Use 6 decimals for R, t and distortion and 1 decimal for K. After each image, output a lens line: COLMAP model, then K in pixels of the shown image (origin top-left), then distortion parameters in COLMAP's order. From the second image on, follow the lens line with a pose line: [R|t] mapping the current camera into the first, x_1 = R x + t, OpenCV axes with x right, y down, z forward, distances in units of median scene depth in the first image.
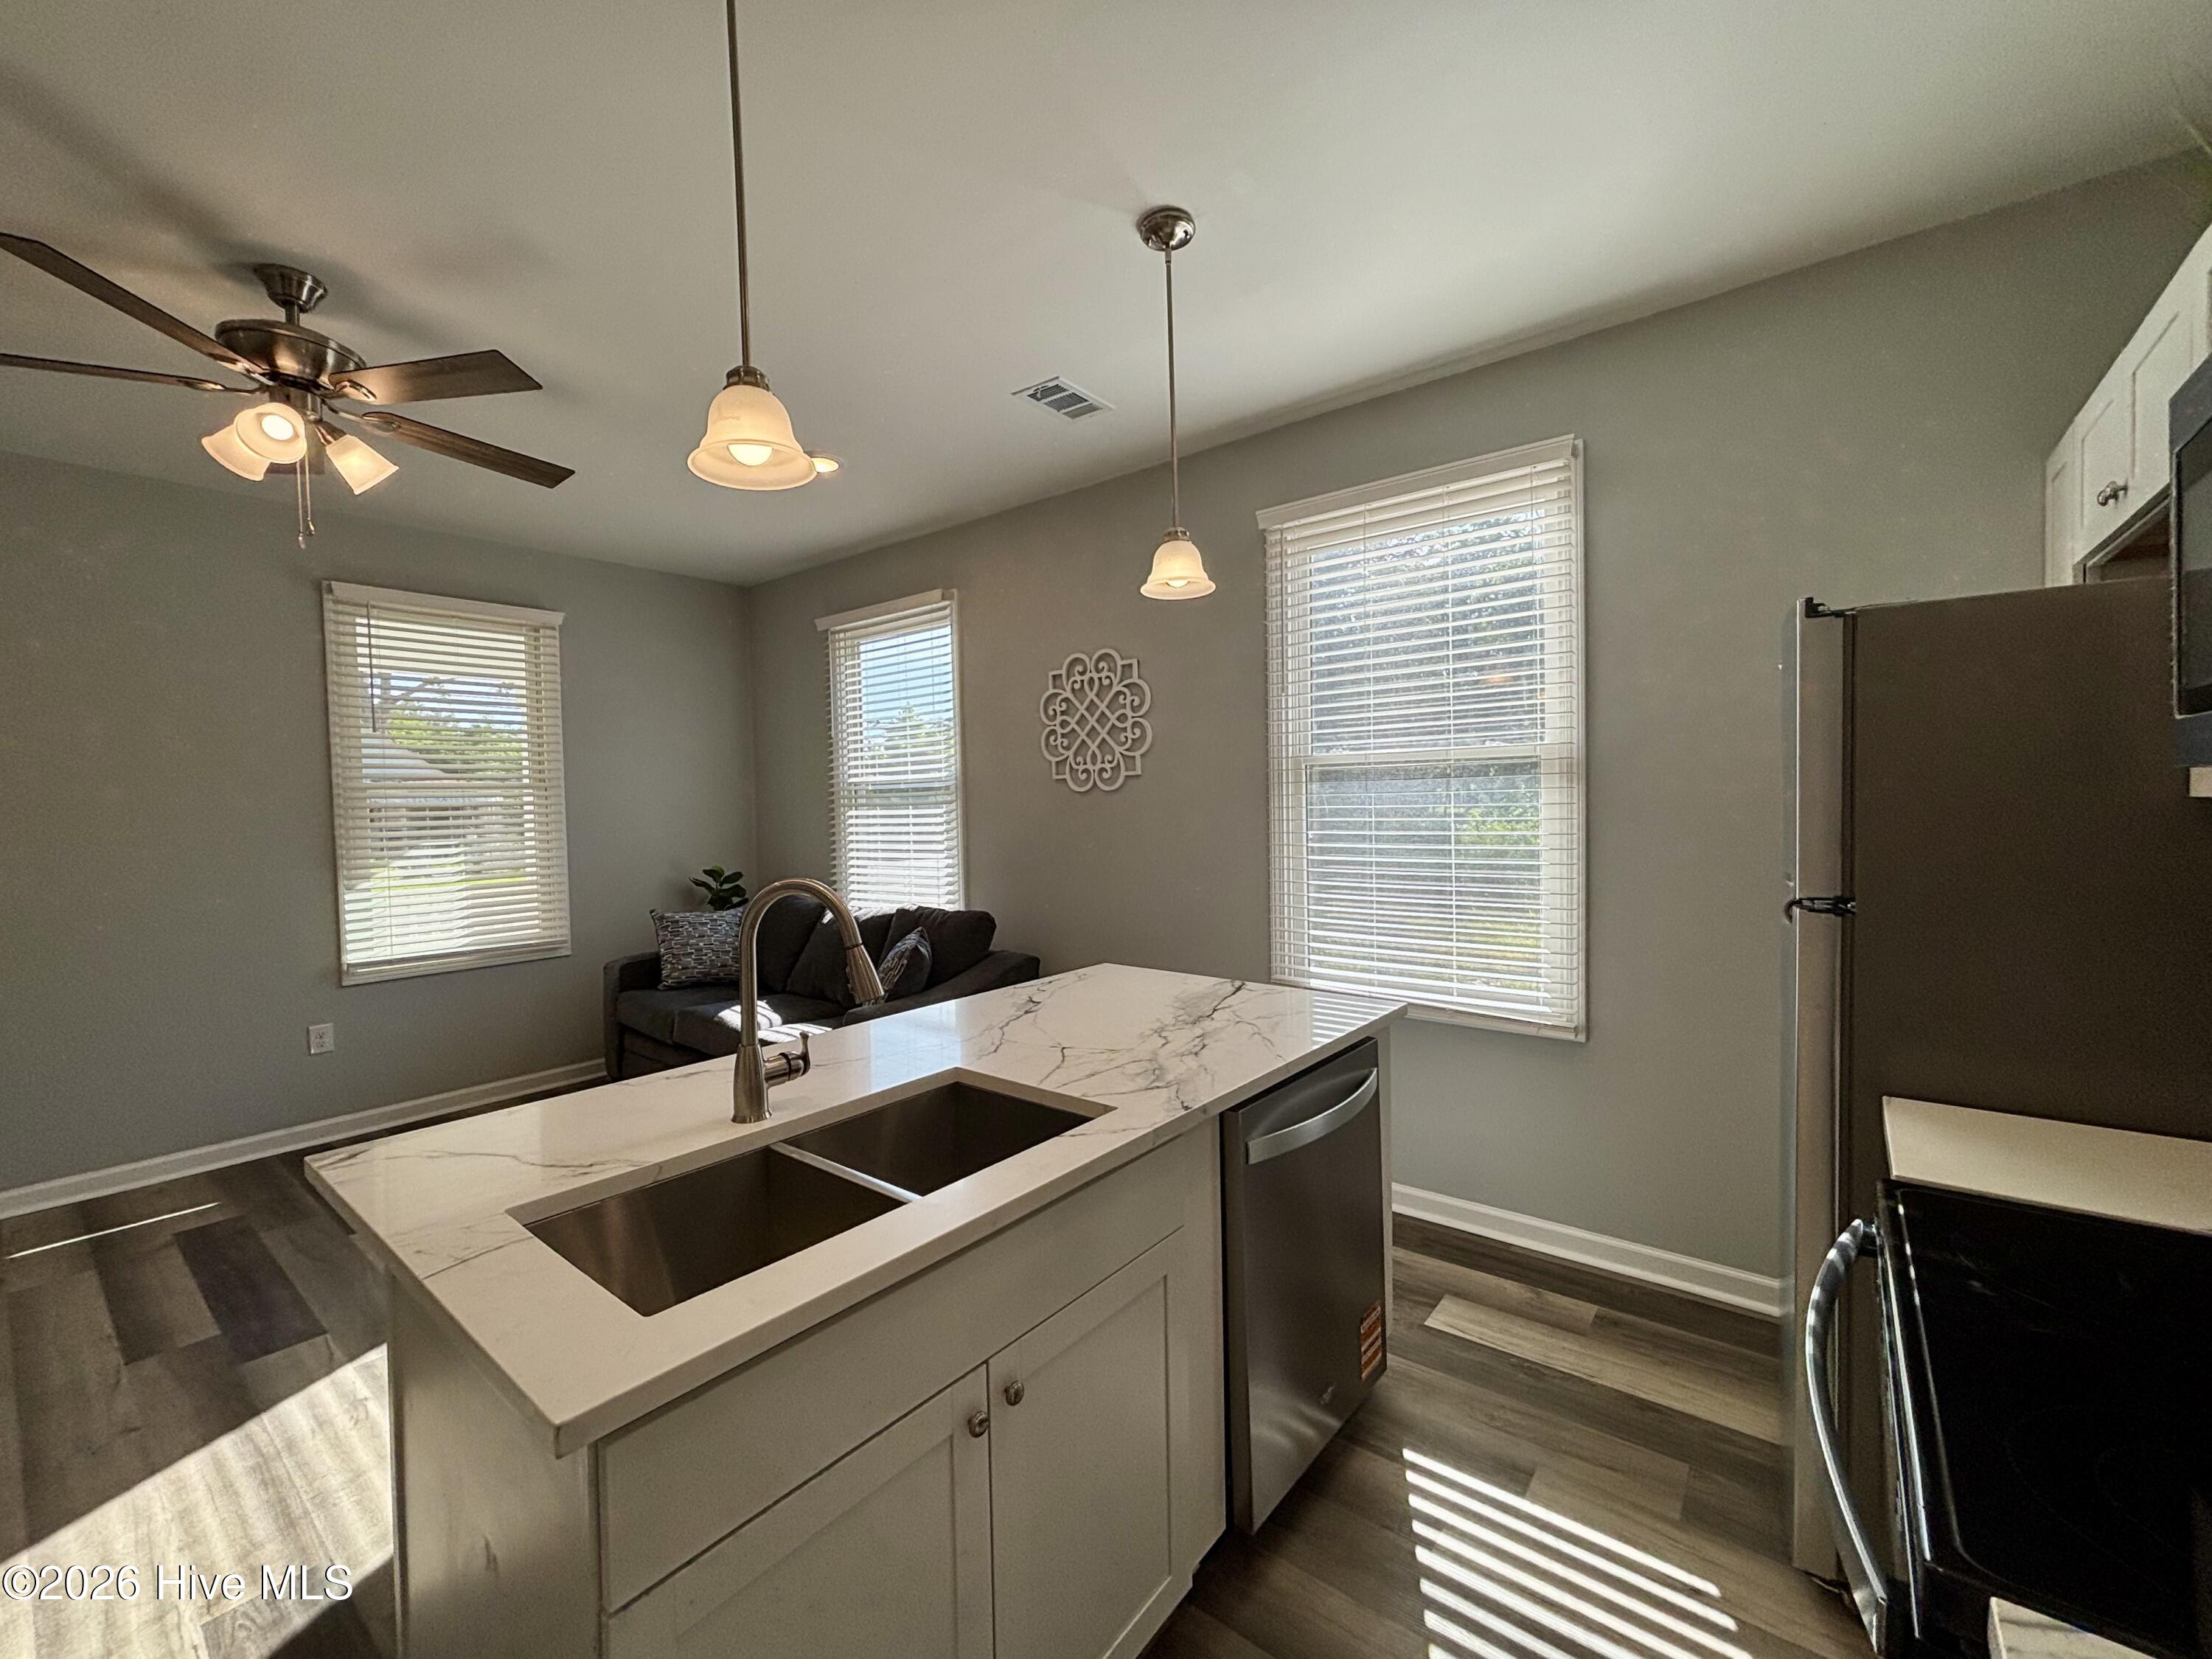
lens RADIAL K [[893.9, 0, 1111.3], [0, 893.9, 829.5], [0, 0, 1]] dist [0.003500, -0.000203]
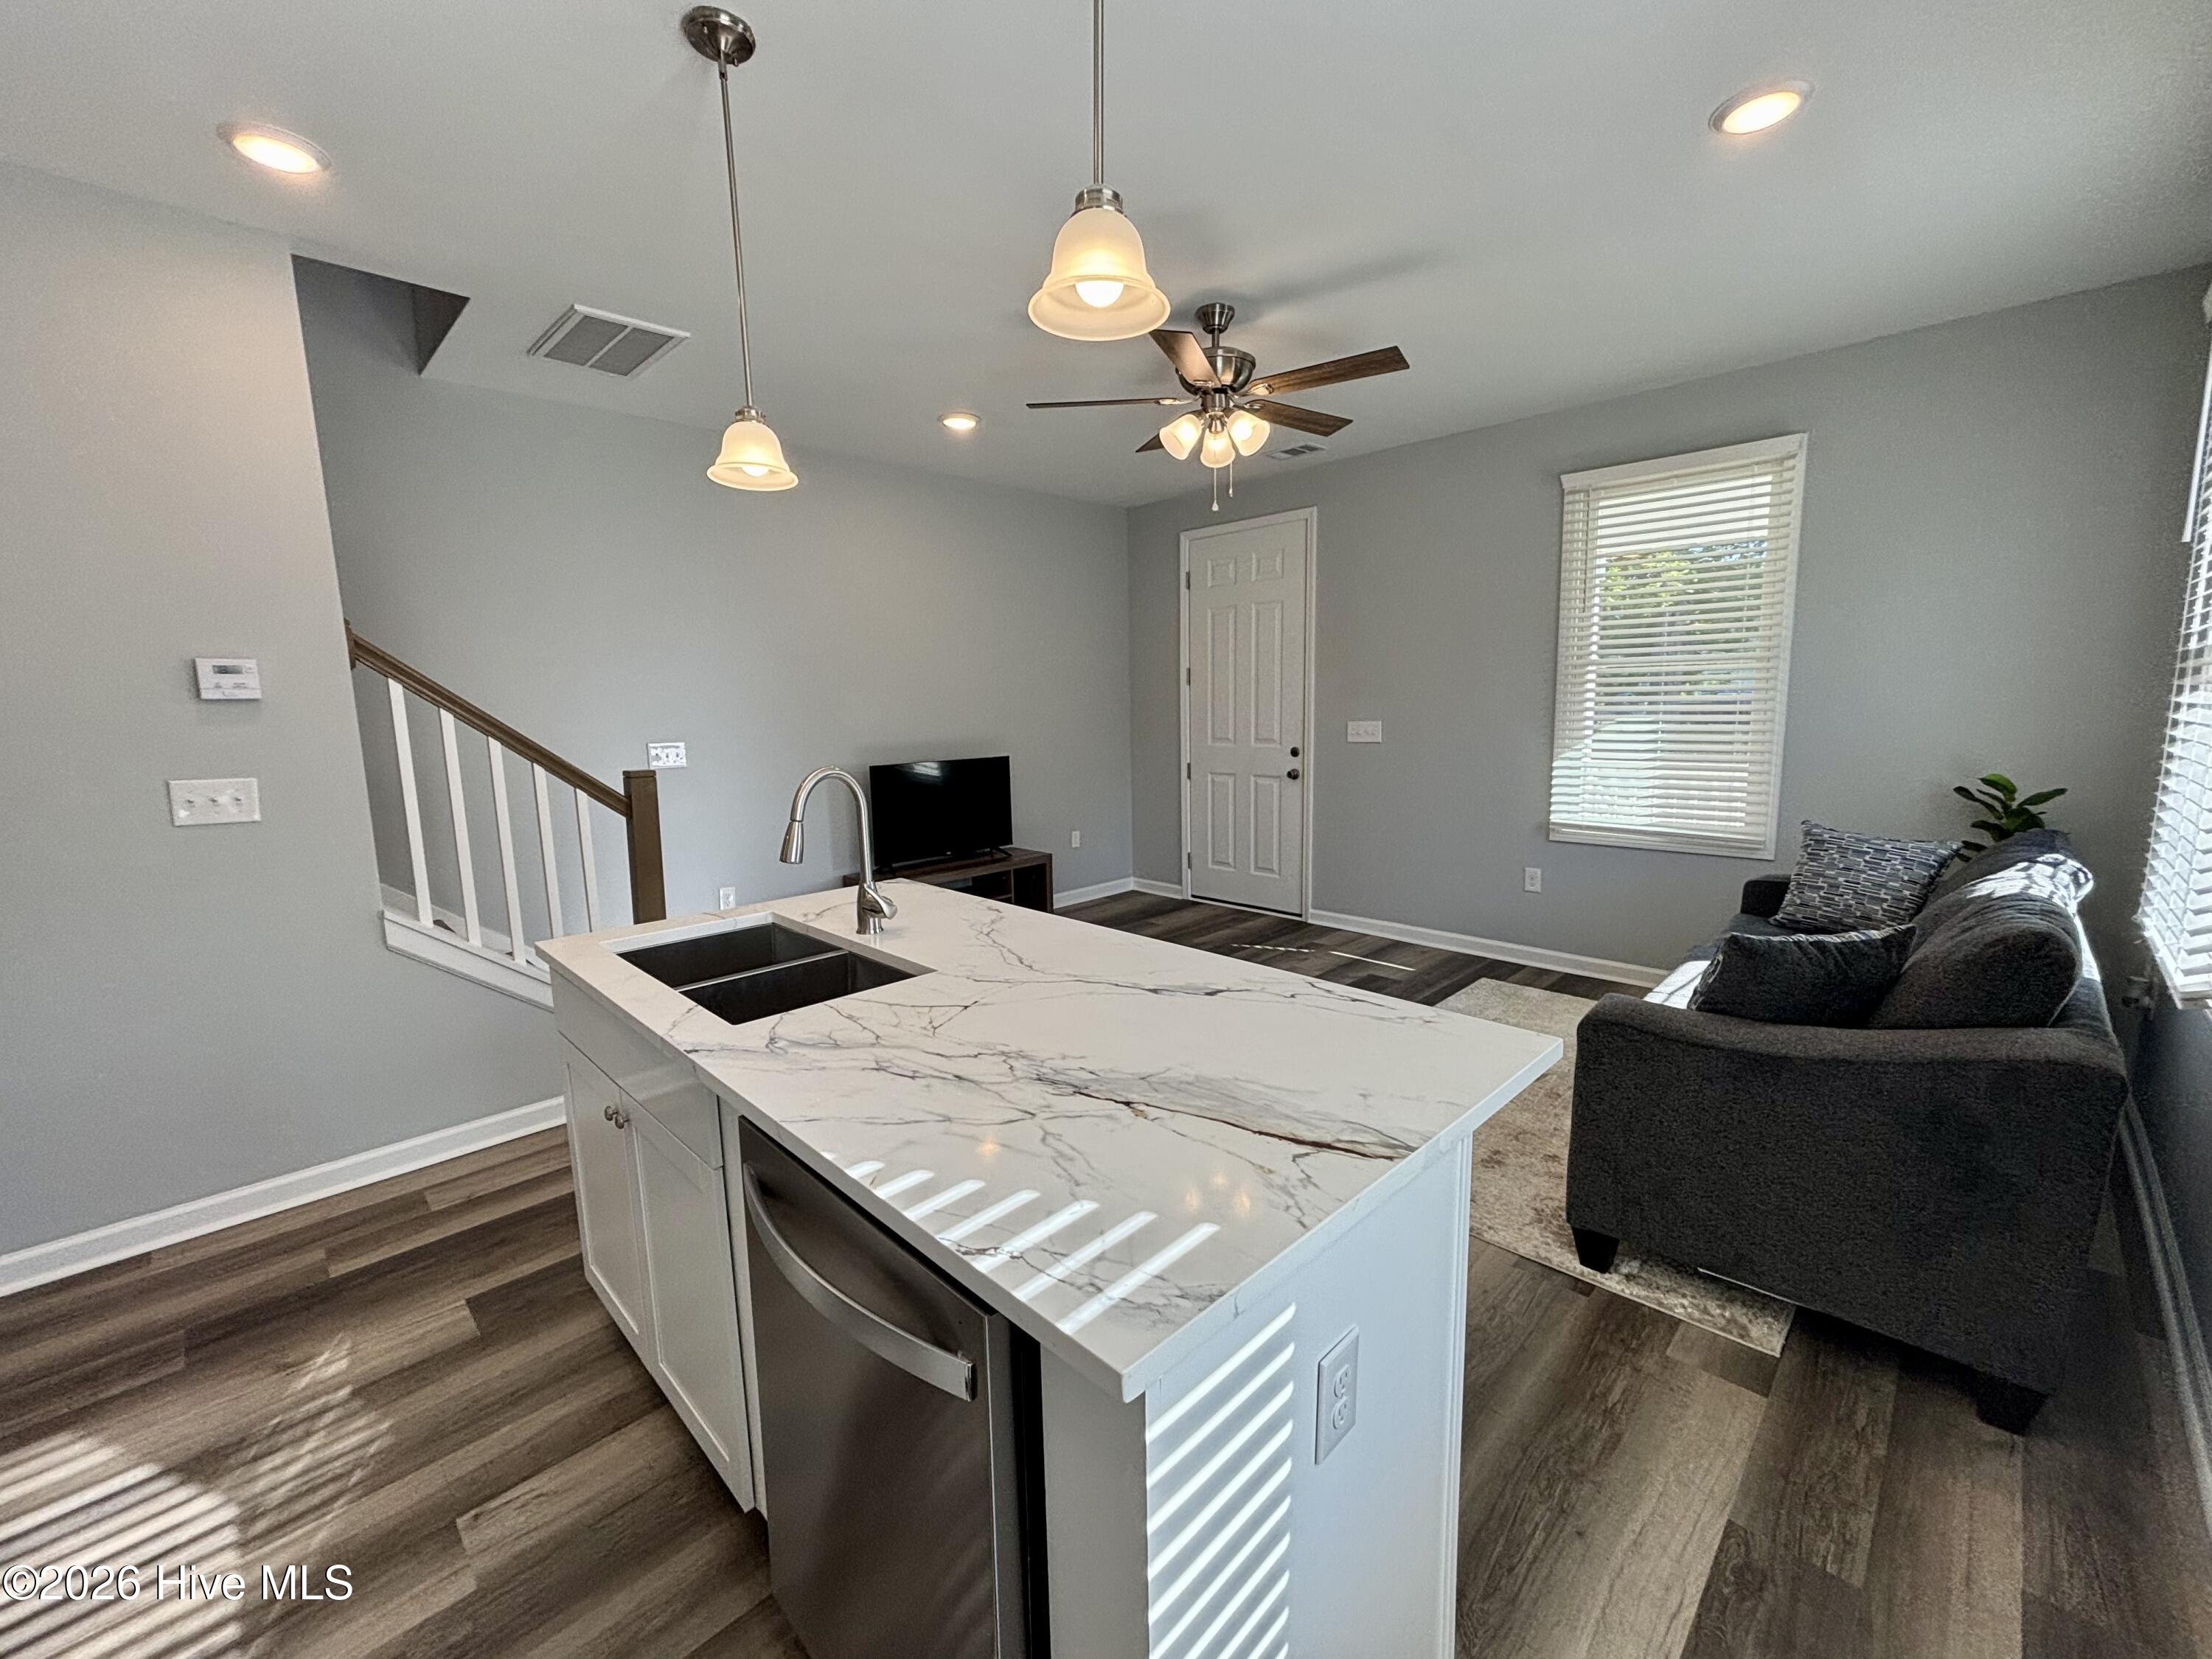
lens RADIAL K [[896.6, 0, 1106.0], [0, 896.6, 829.5], [0, 0, 1]] dist [-0.000345, -0.000436]
pose [[-0.119534, 0.167042, -0.978677, 0.365007], [-0.007159, 0.985574, 0.169093, -0.032616], [0.992804, 0.027219, -0.116614, 0.610084]]
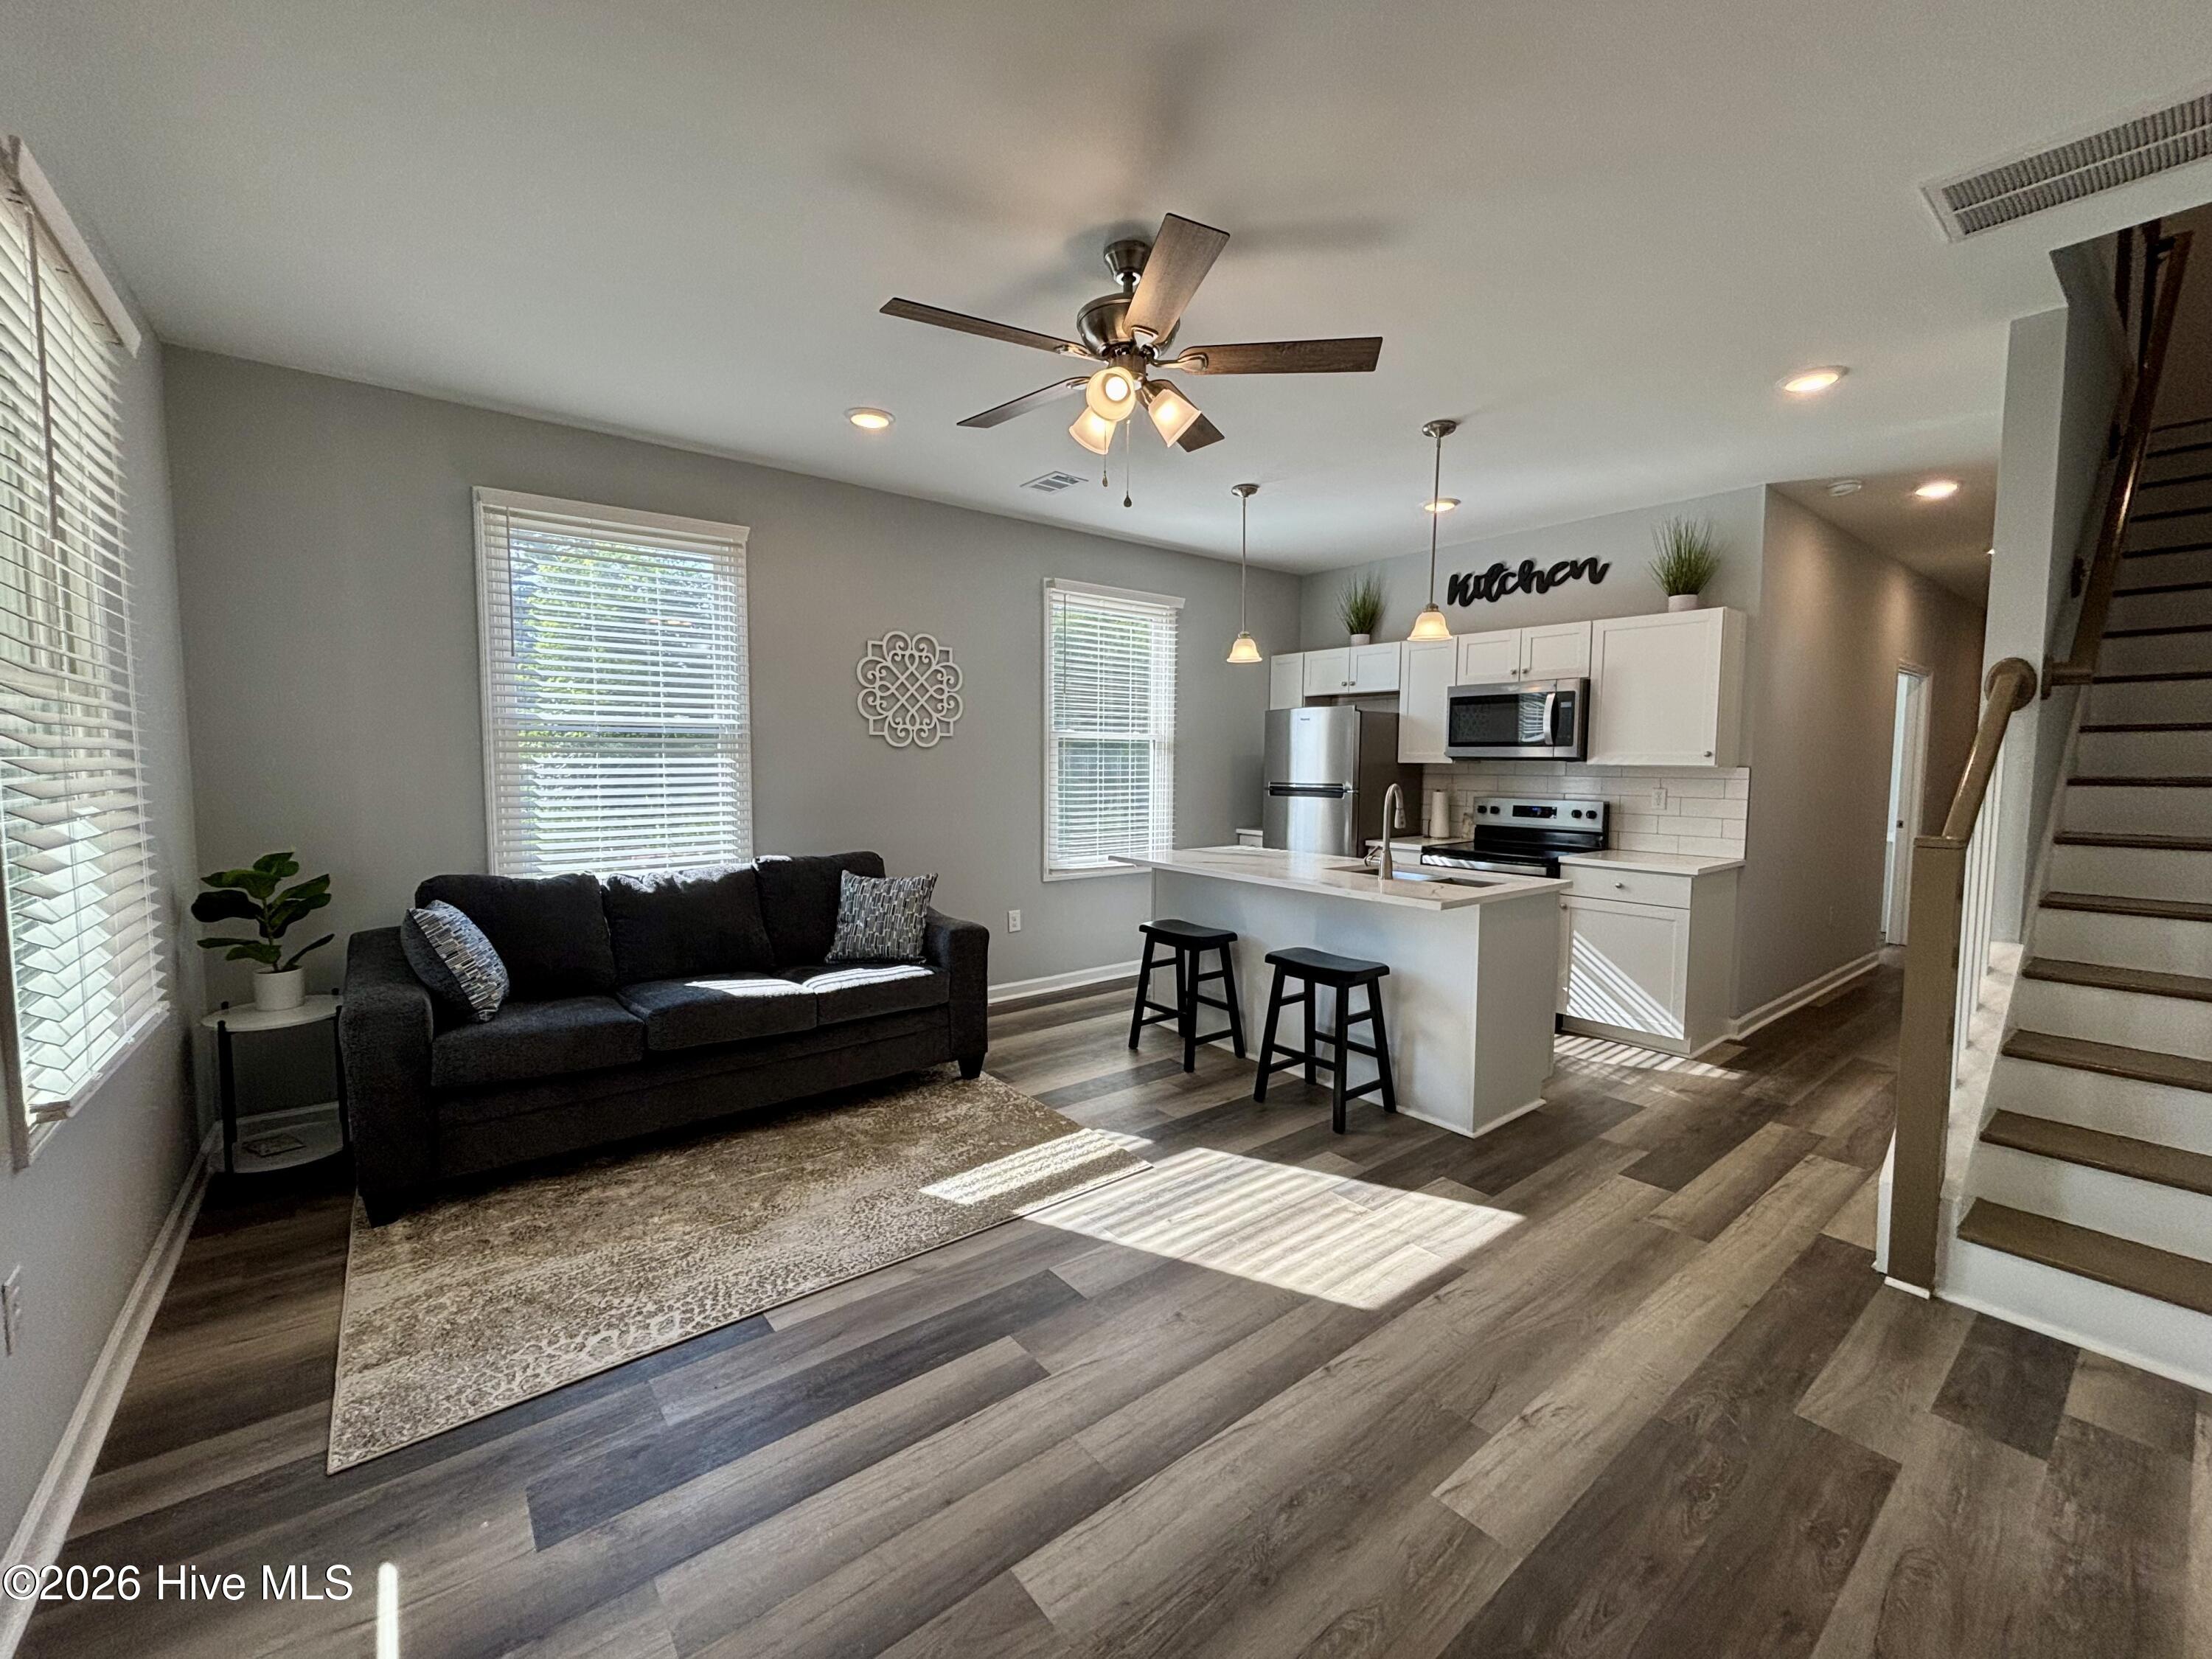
lens RADIAL K [[896.6, 0, 1106.0], [0, 896.6, 829.5], [0, 0, 1]] dist [-0.000345, -0.000436]
pose [[0.232161, -0.053109, 0.971226, -1.211153], [0.019625, 0.998561, 0.049912, 0.015095], [-0.972479, 0.007473, 0.232869, 0.471168]]
